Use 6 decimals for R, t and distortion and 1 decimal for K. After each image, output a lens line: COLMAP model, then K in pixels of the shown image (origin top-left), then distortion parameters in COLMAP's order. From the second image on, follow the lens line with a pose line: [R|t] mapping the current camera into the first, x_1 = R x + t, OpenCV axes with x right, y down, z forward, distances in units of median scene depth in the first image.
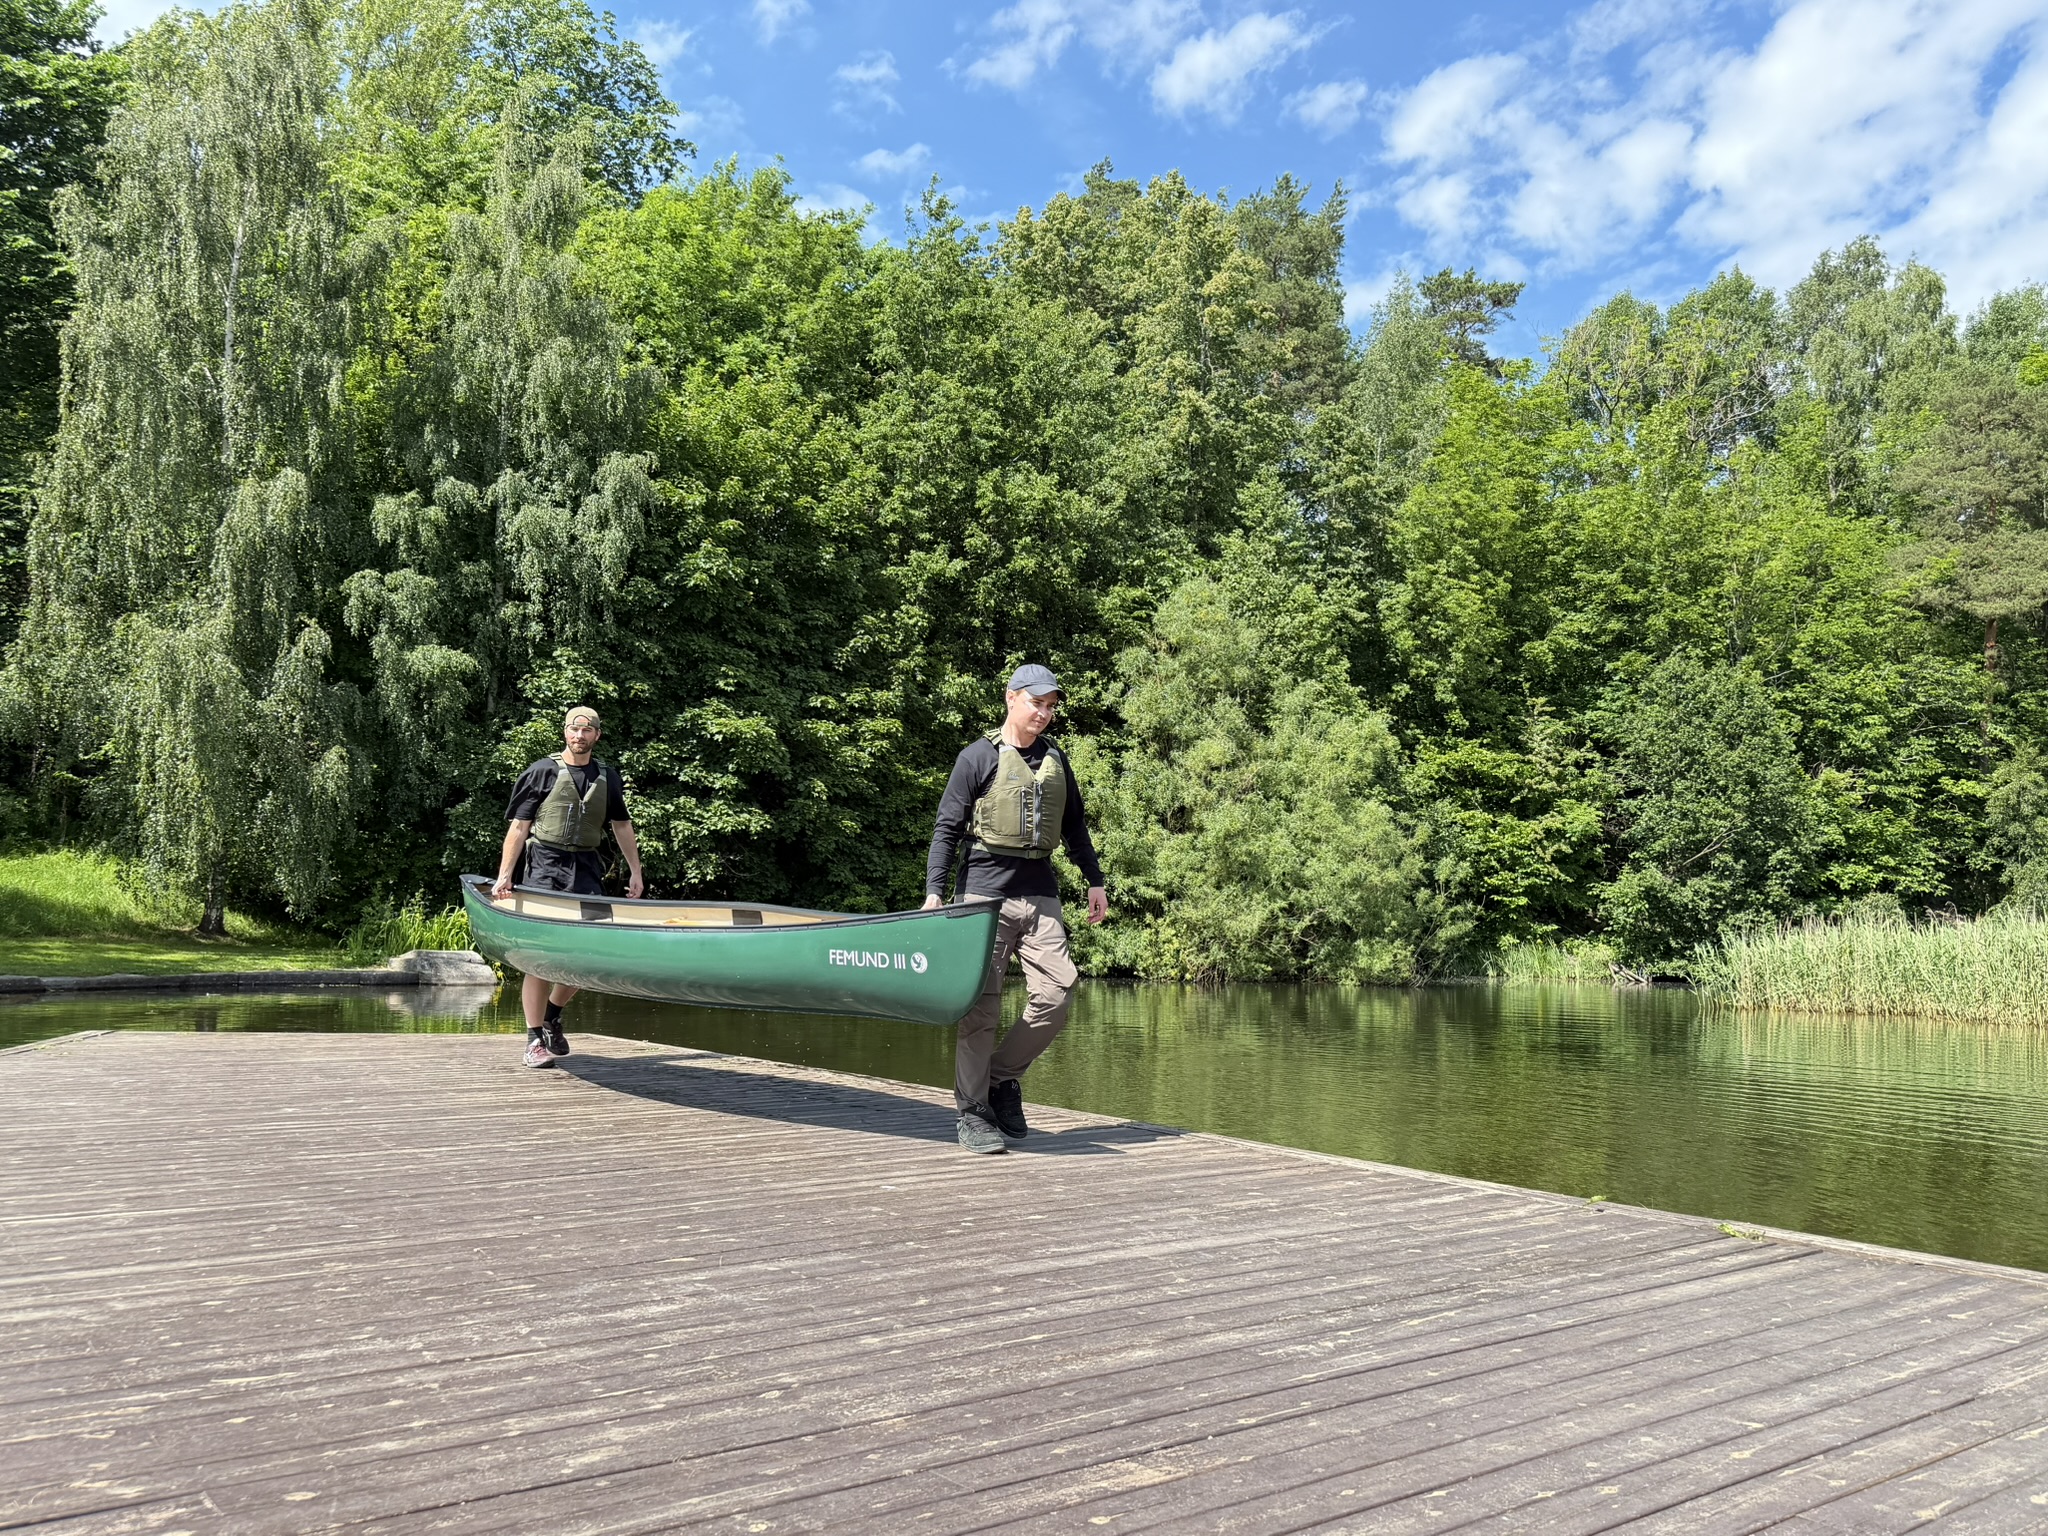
lens RADIAL K [[1637.8, 0, 1028.0], [0, 1637.8, 738.6], [0, 0, 1]] dist [0.155228, -0.205939]
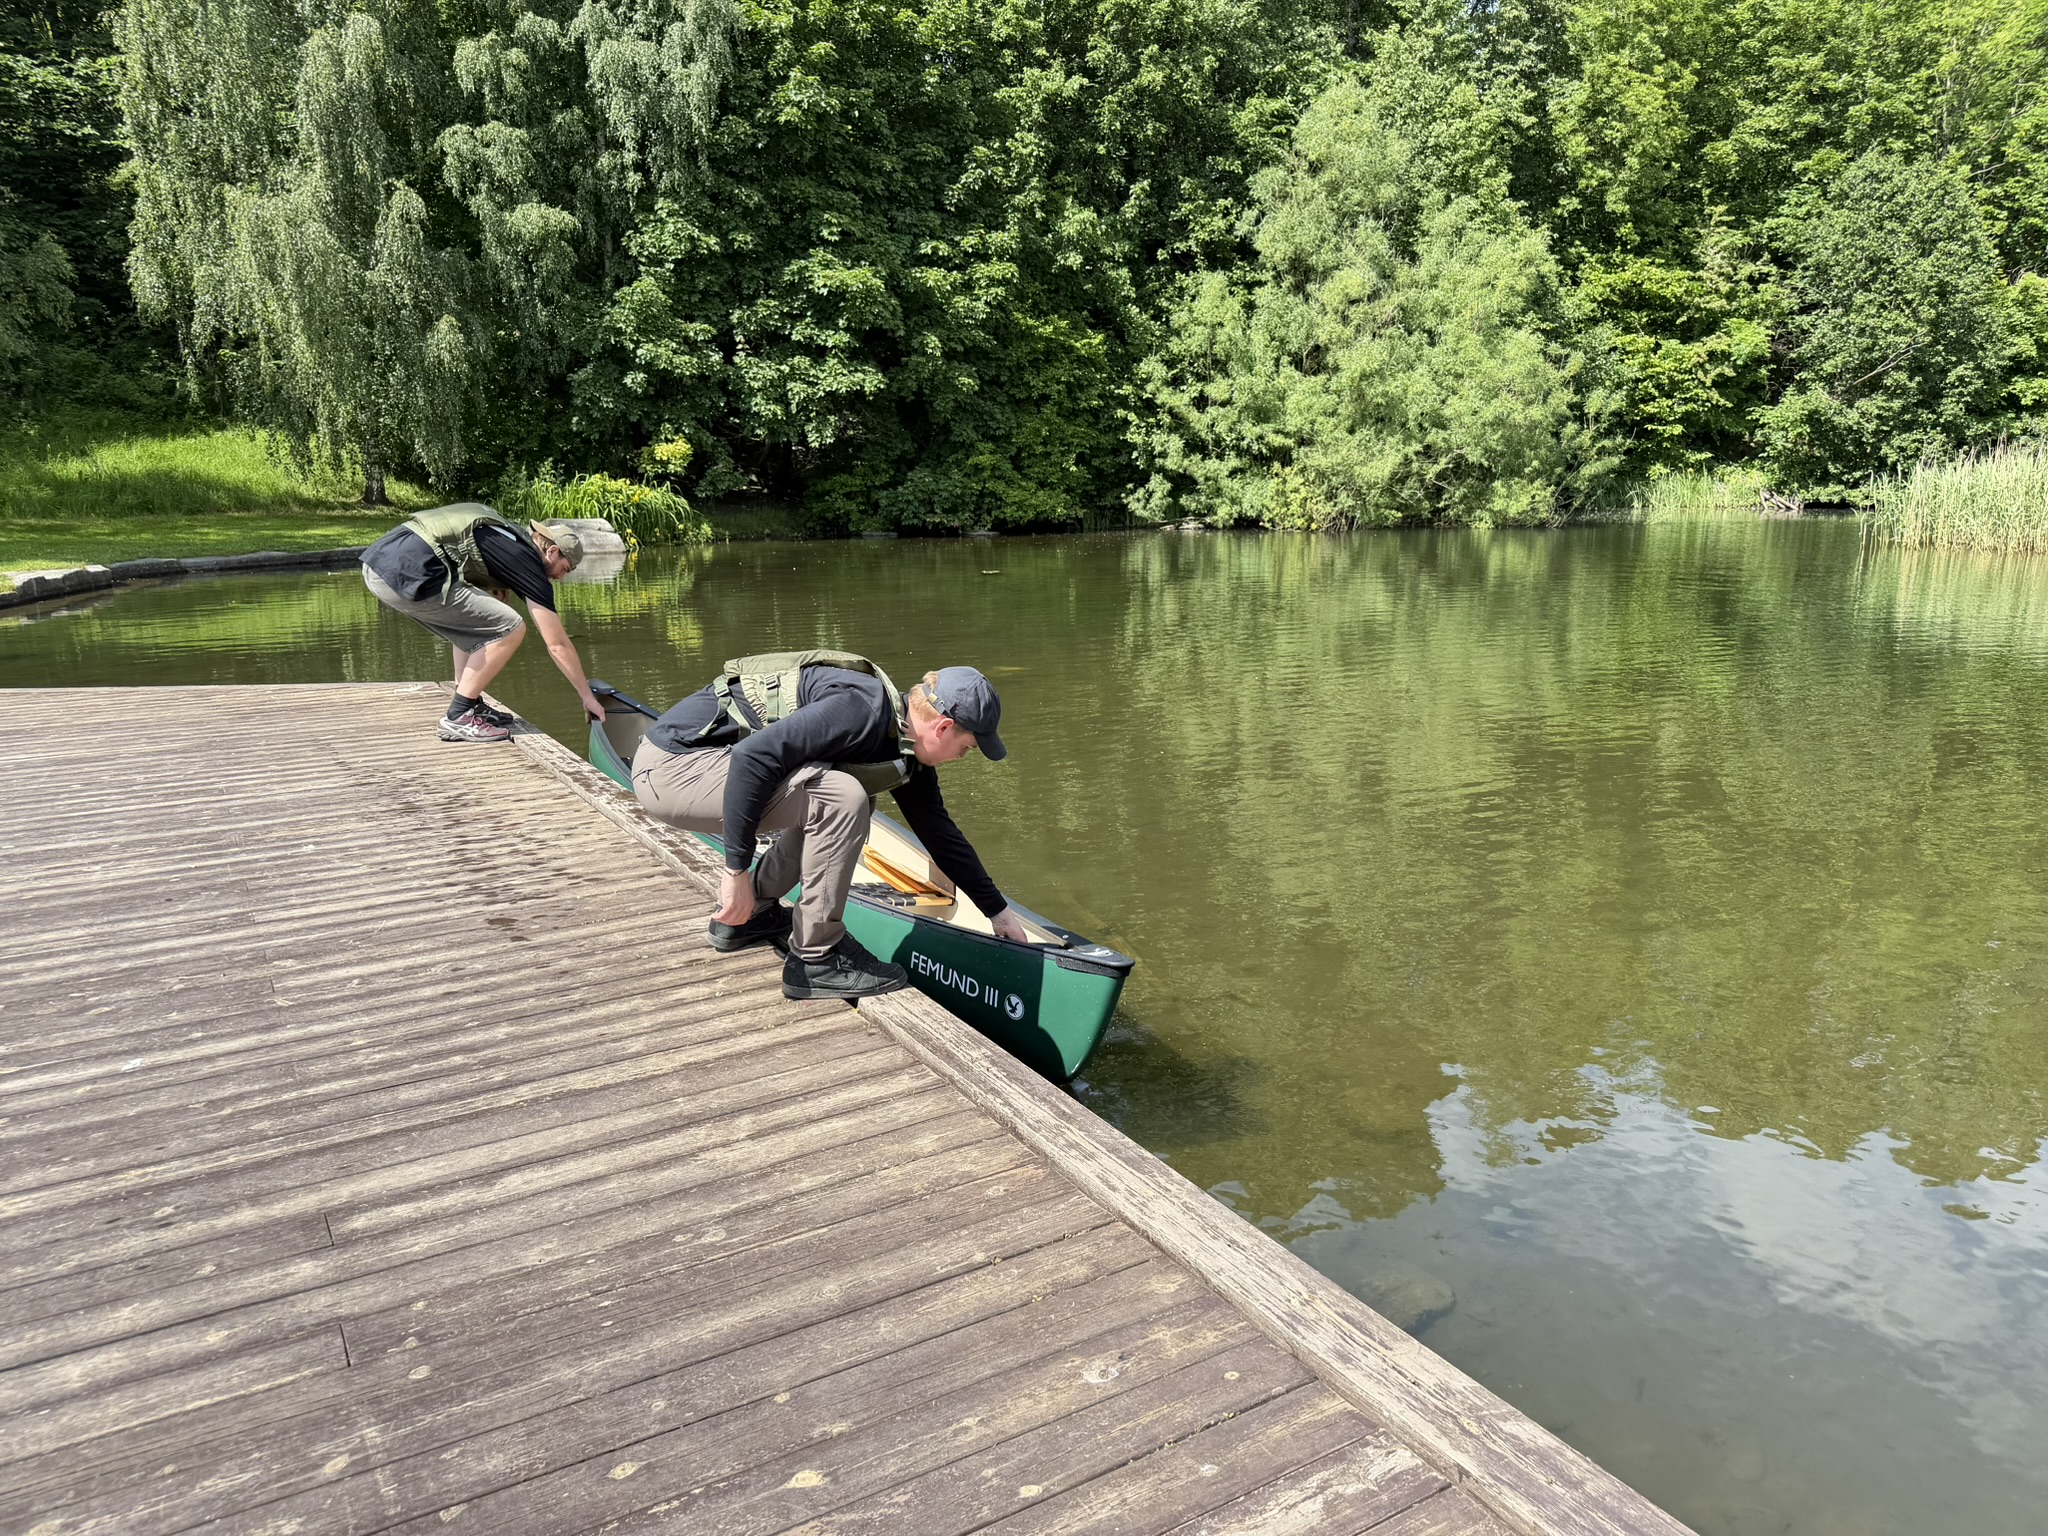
lens RADIAL K [[1435.6, 0, 1024.0], [0, 1435.6, 768.0], [0, 0, 1]] dist [0.065253, -0.097040]
pose [[0.991824, -0.002057, -0.127594, 0.031162], [0.042524, 0.948049, 0.315268, 0.001713], [0.120317, -0.318116, 0.940386, 0.106644]]
